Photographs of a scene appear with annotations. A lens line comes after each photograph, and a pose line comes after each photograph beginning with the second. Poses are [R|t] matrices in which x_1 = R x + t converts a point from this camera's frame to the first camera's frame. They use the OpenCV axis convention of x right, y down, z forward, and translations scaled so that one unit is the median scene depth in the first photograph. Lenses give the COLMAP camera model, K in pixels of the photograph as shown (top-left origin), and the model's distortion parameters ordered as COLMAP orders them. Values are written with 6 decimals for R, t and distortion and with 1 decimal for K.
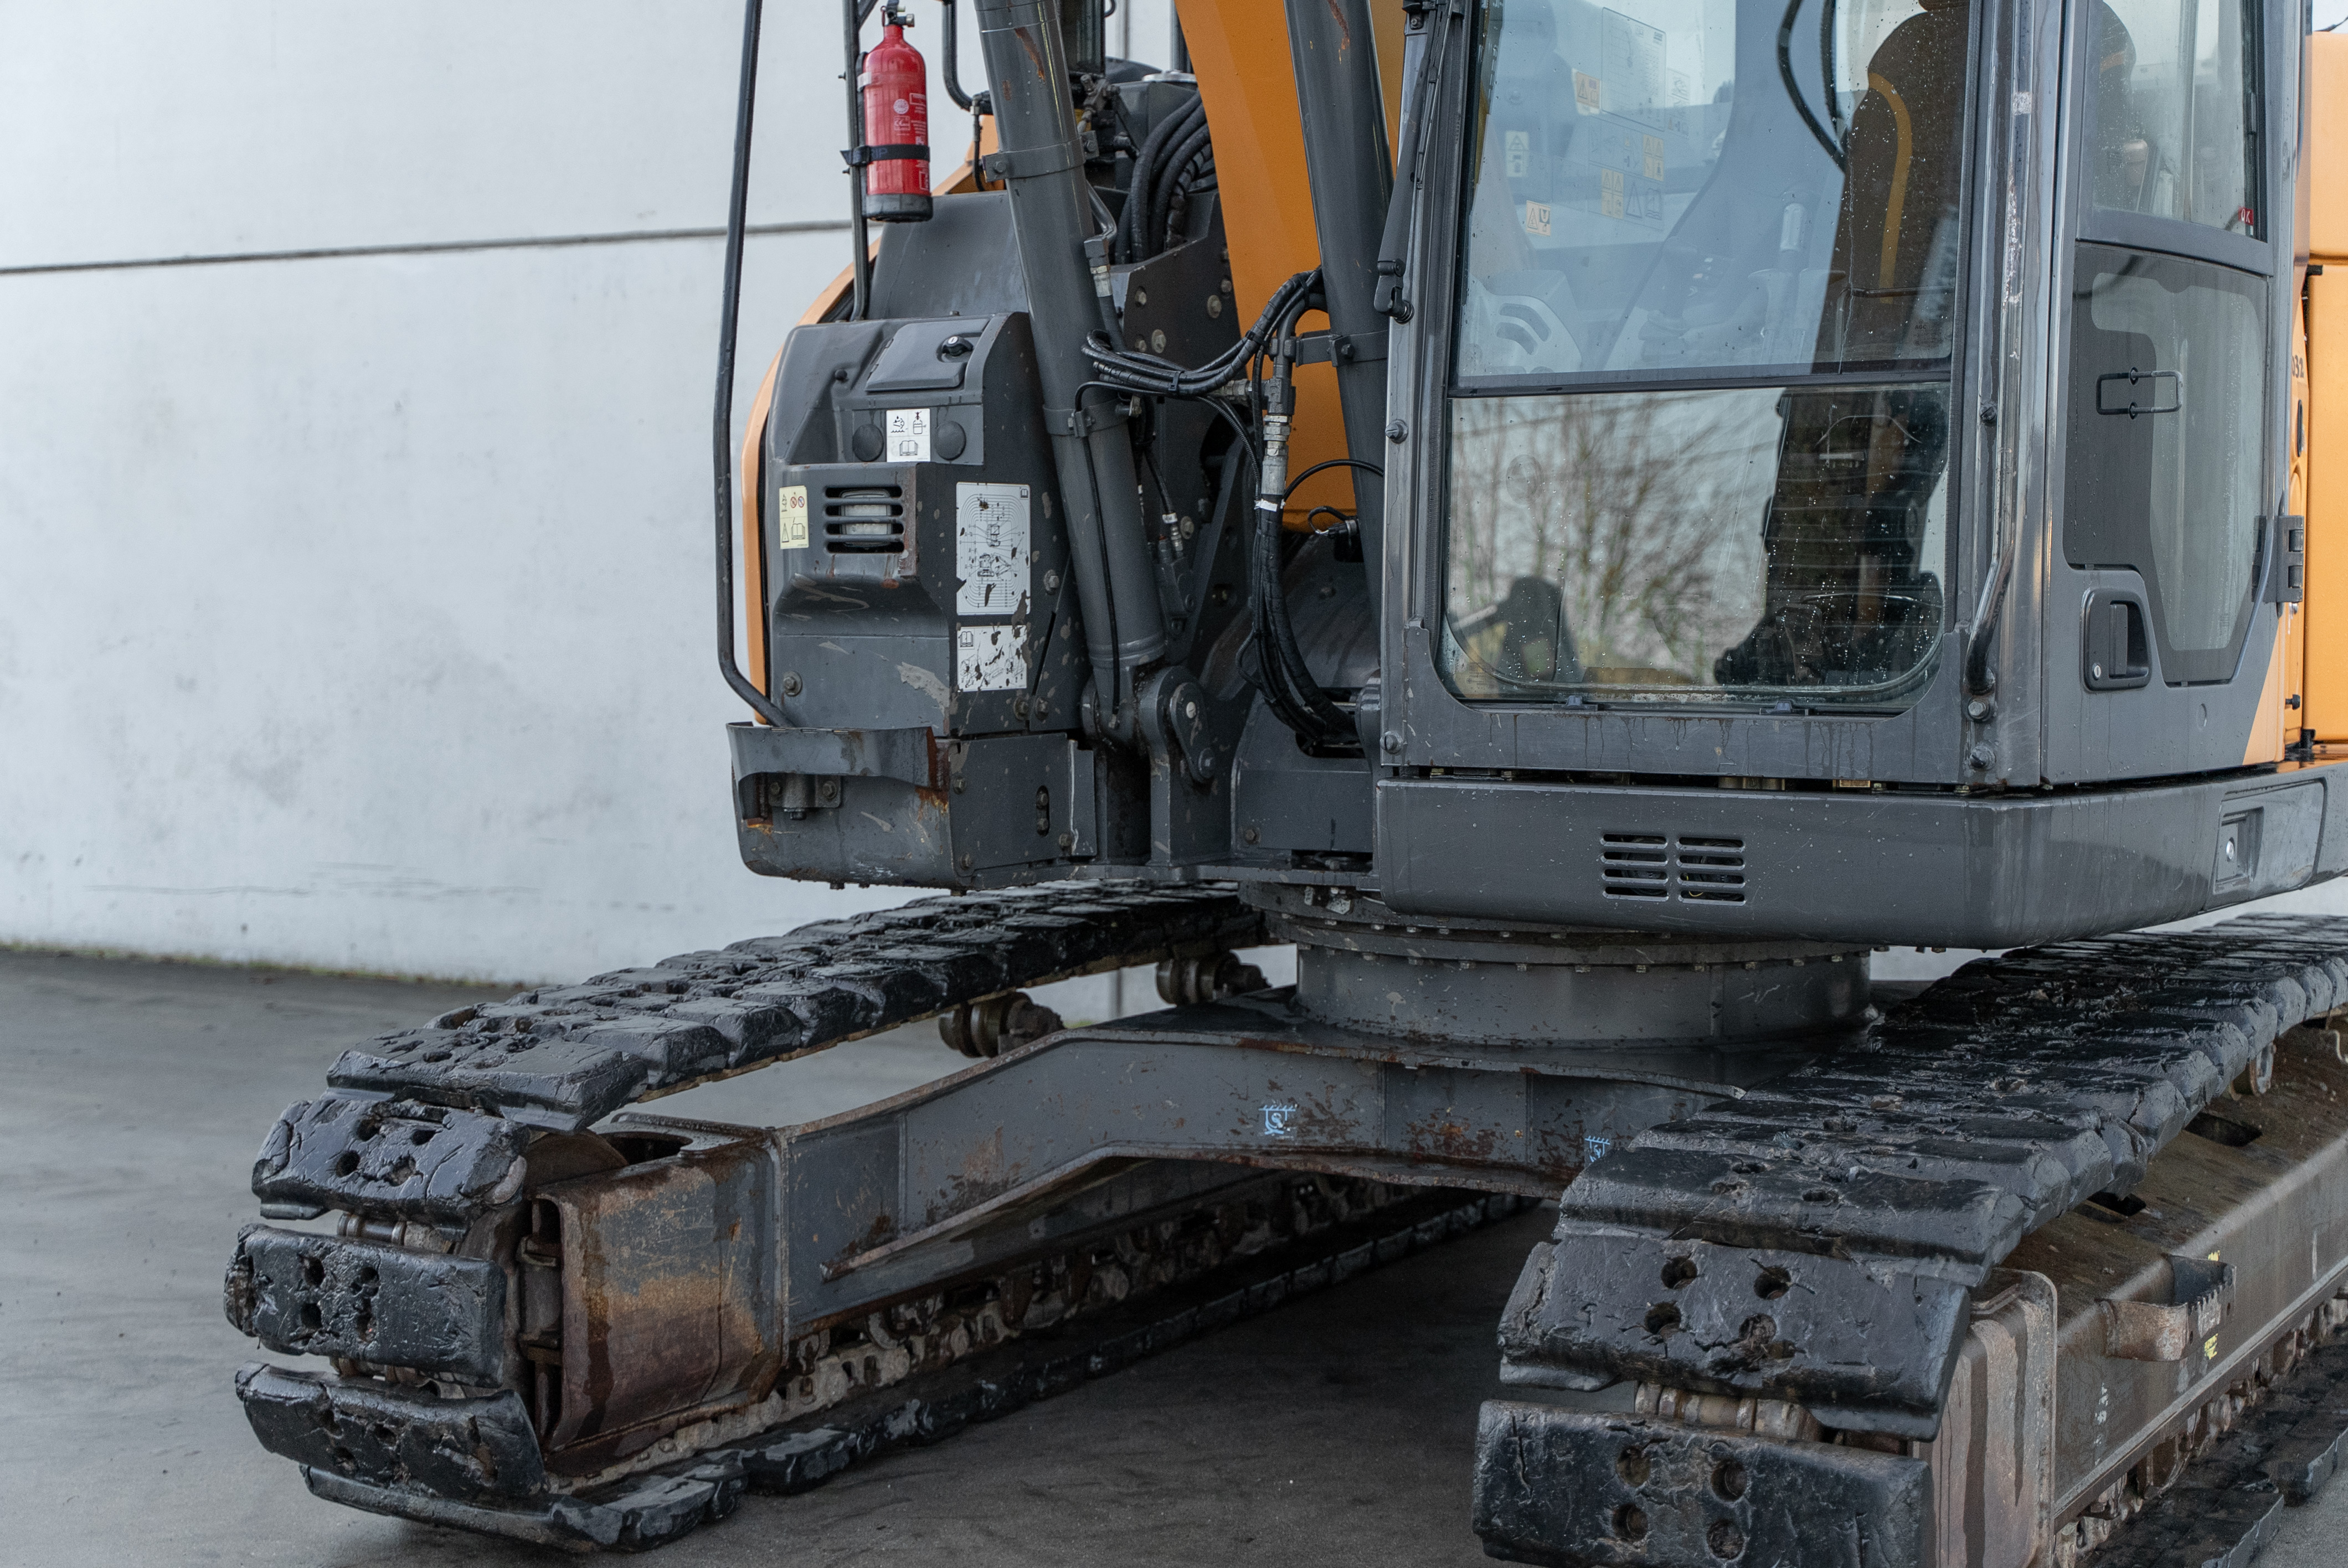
lens RADIAL K [[3066.7, 0, 1173.0], [0, 3066.7, 774.3], [0, 0, 1]] dist [0.006966, 0.000000]
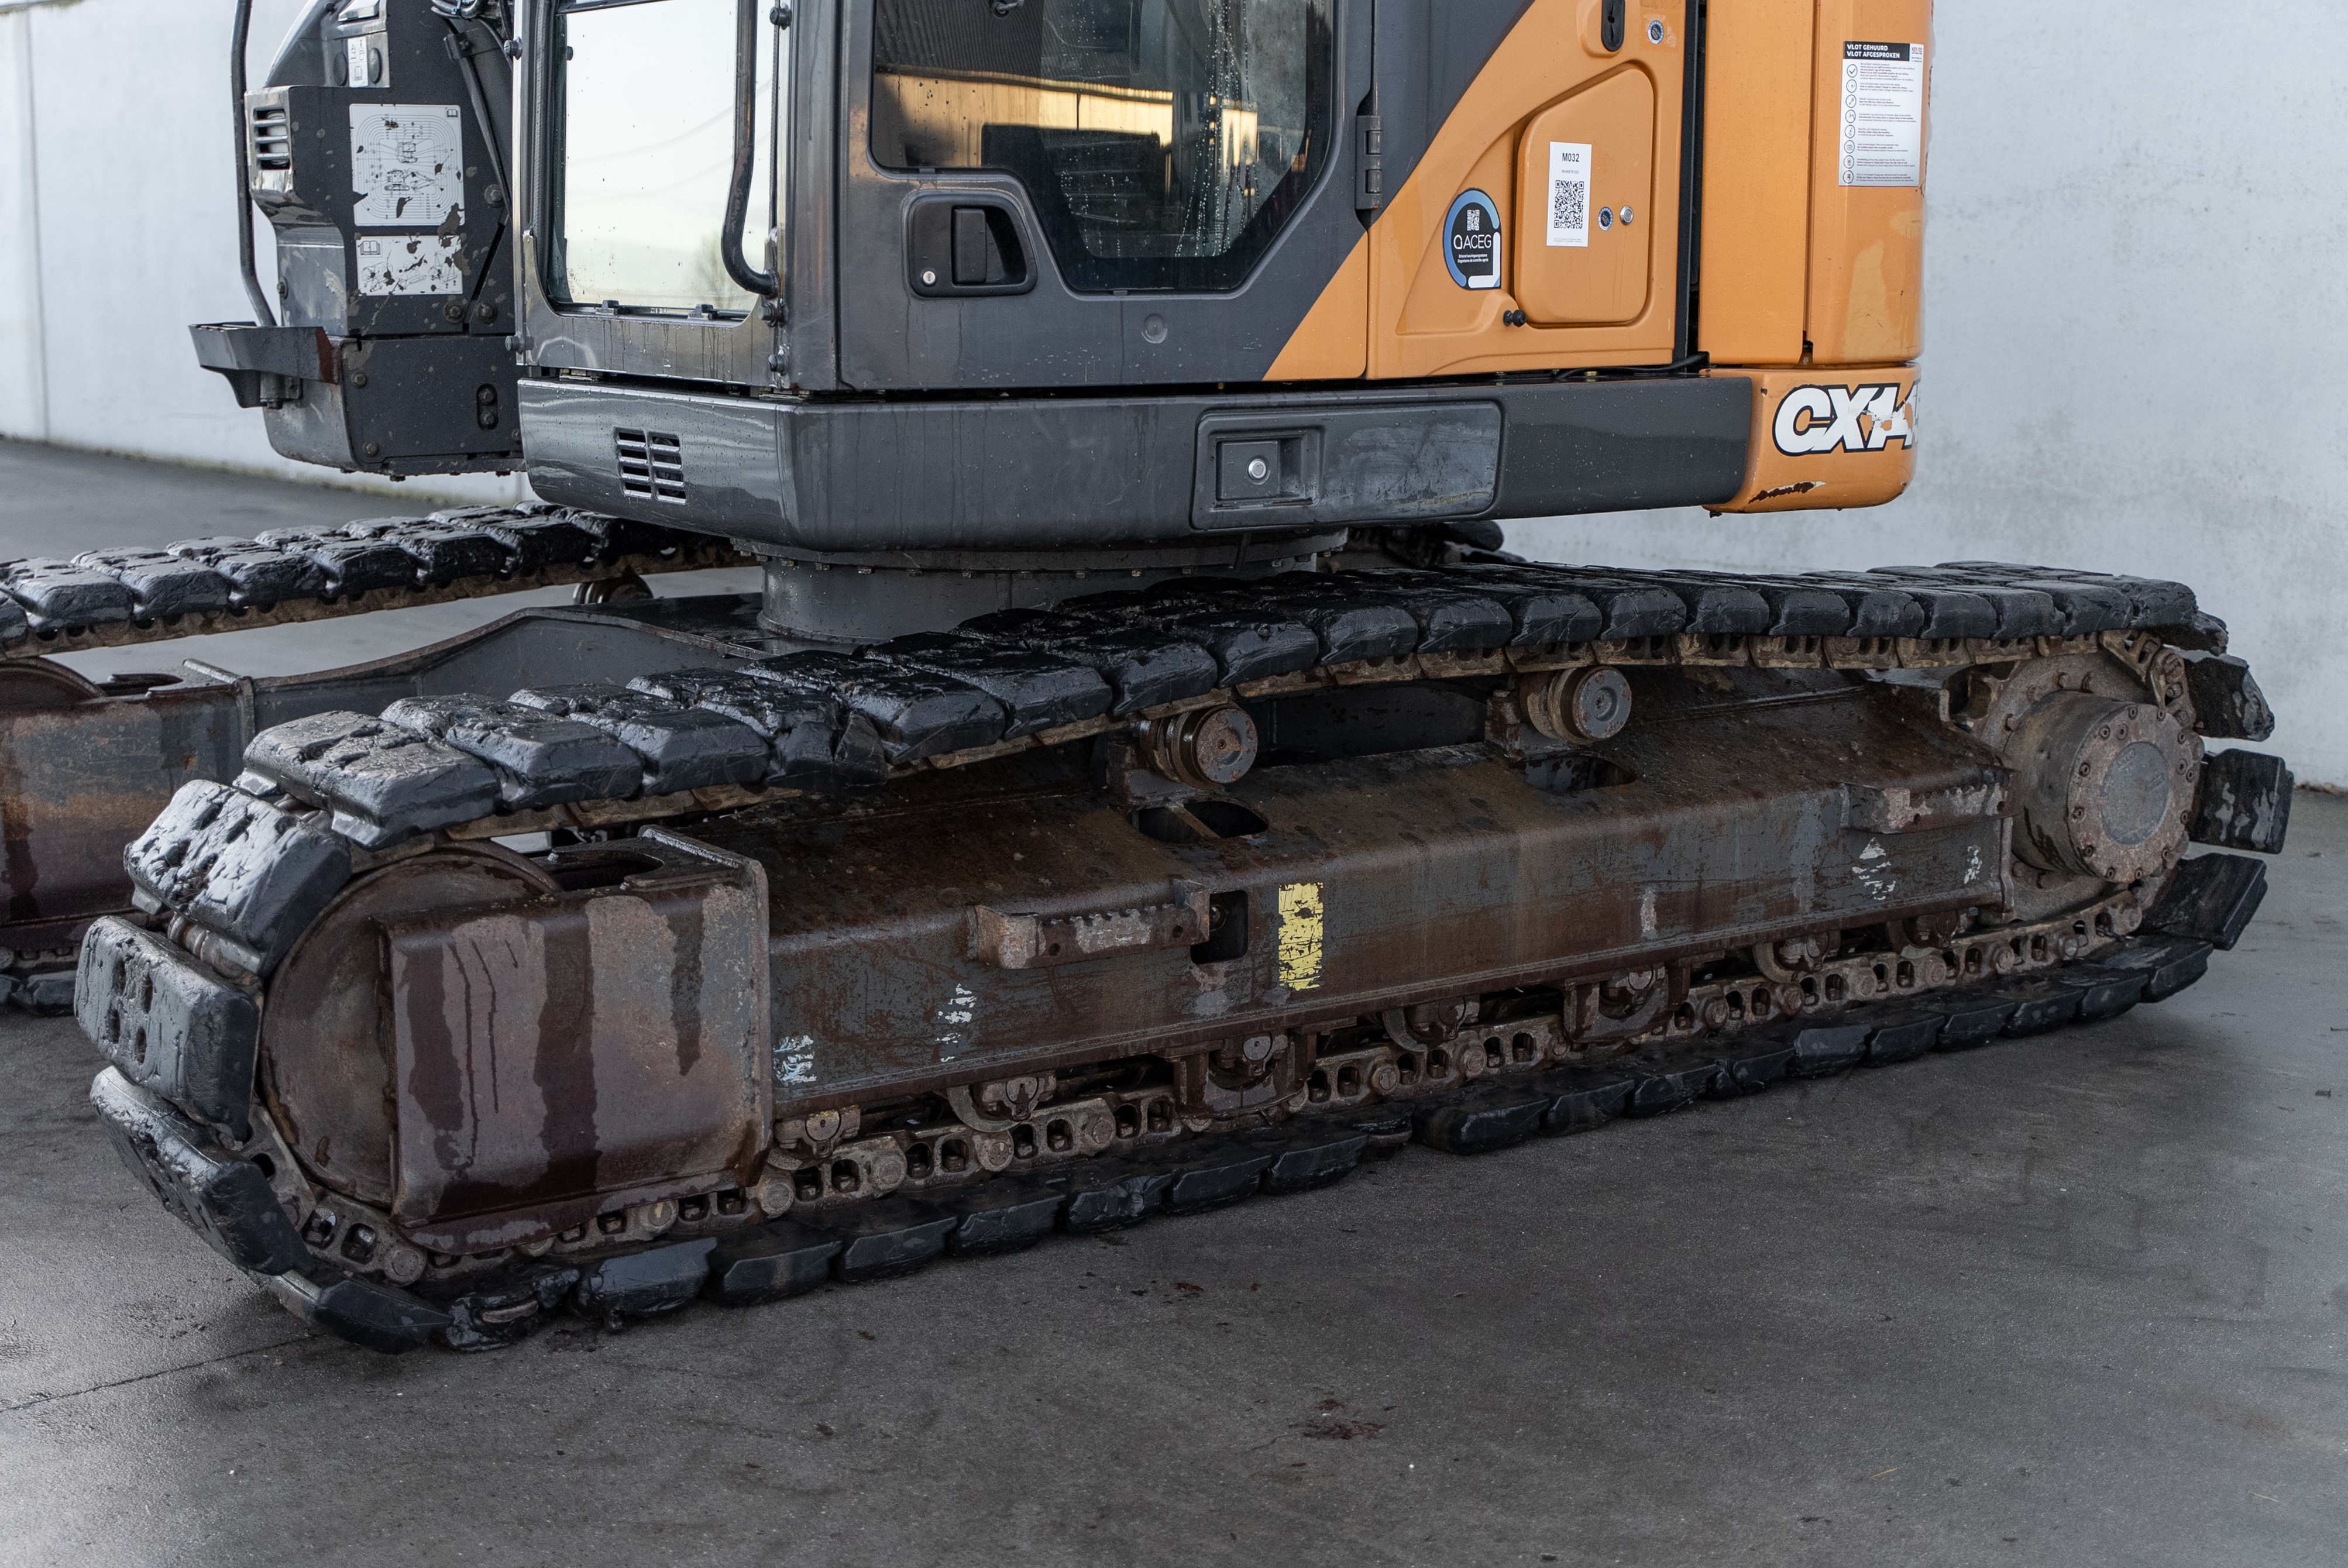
lens RADIAL K [[3024.9, 0, 1125.1], [0, 3024.9, 738.9], [0, 0, 1]] dist [0.007230, 0.000000]
pose [[0.913942, 0.066343, -0.400386, 0.632440], [-0.022177, 0.993238, 0.113955, 0.001533], [0.405239, -0.095269, 0.909233, 0.098936]]
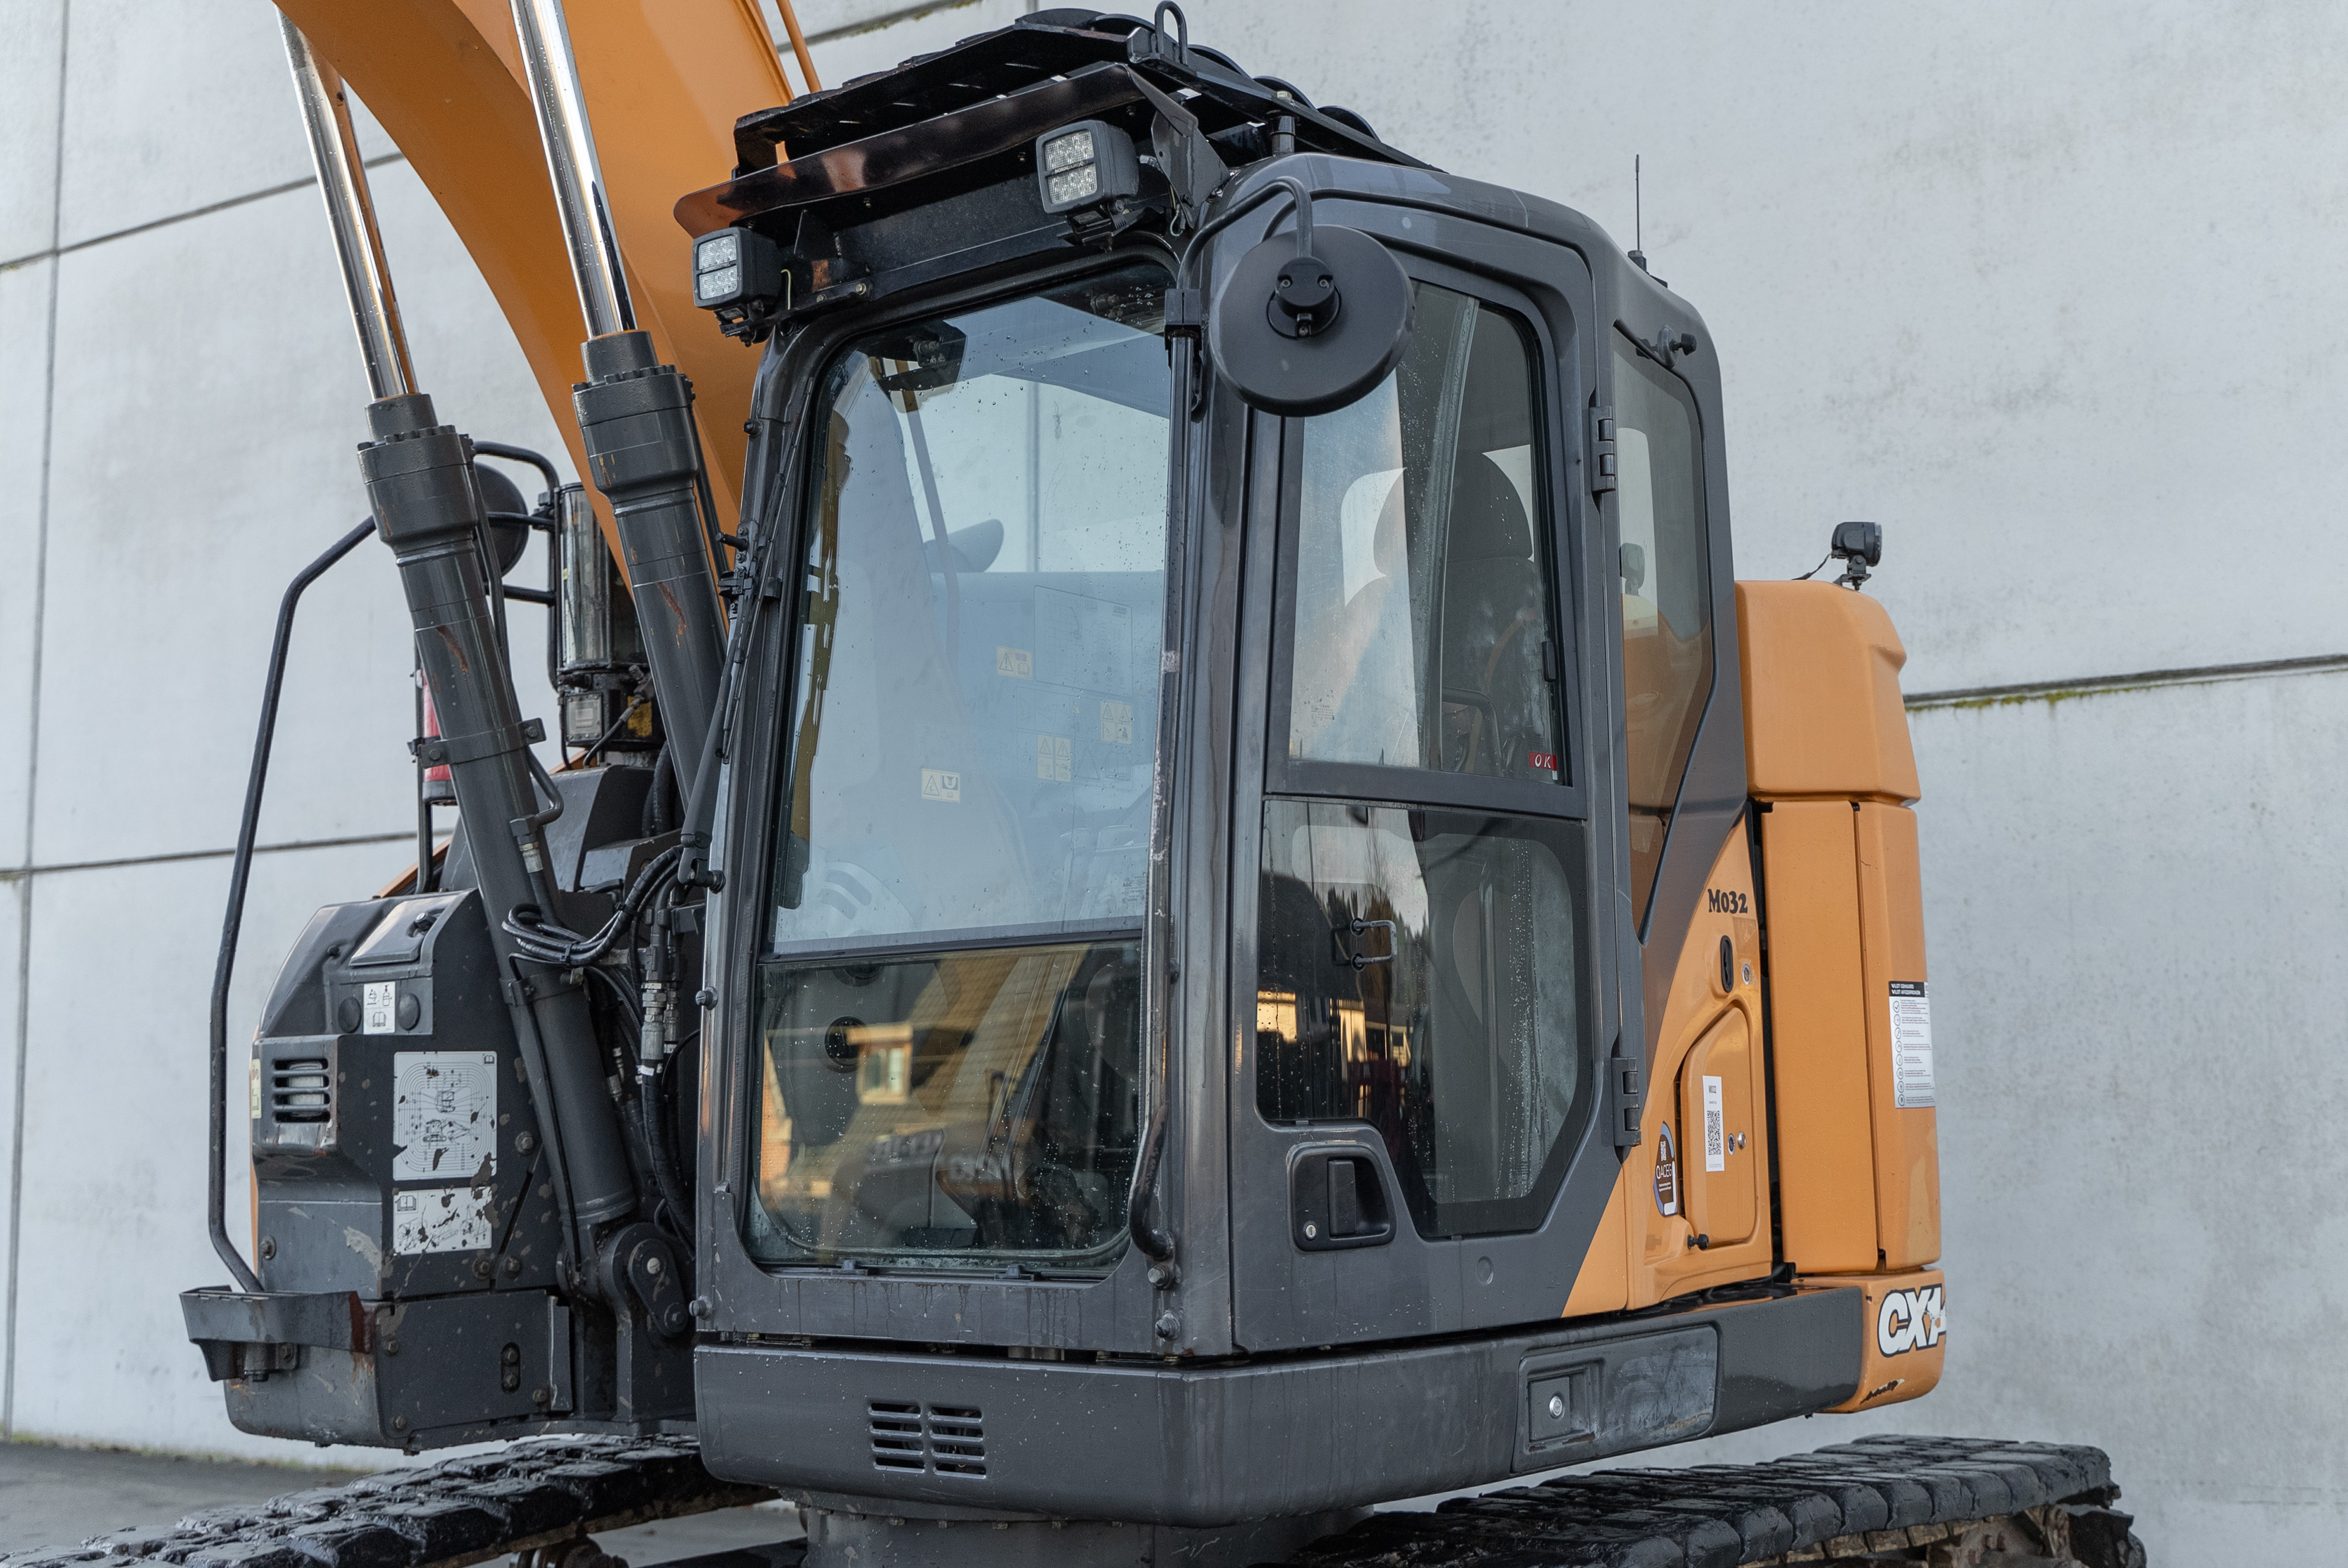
lens RADIAL K [[2632.1, 0, 1245.5], [0, 2632.1, 824.6], [0, 0, 1]] dist [-0.010377, 0.000000]
pose [[0.995593, -0.032648, -0.087911, 0.297060], [0.018198, 0.986883, -0.160409, -0.022775], [0.091995, 0.158102, 0.983128, 0.133464]]
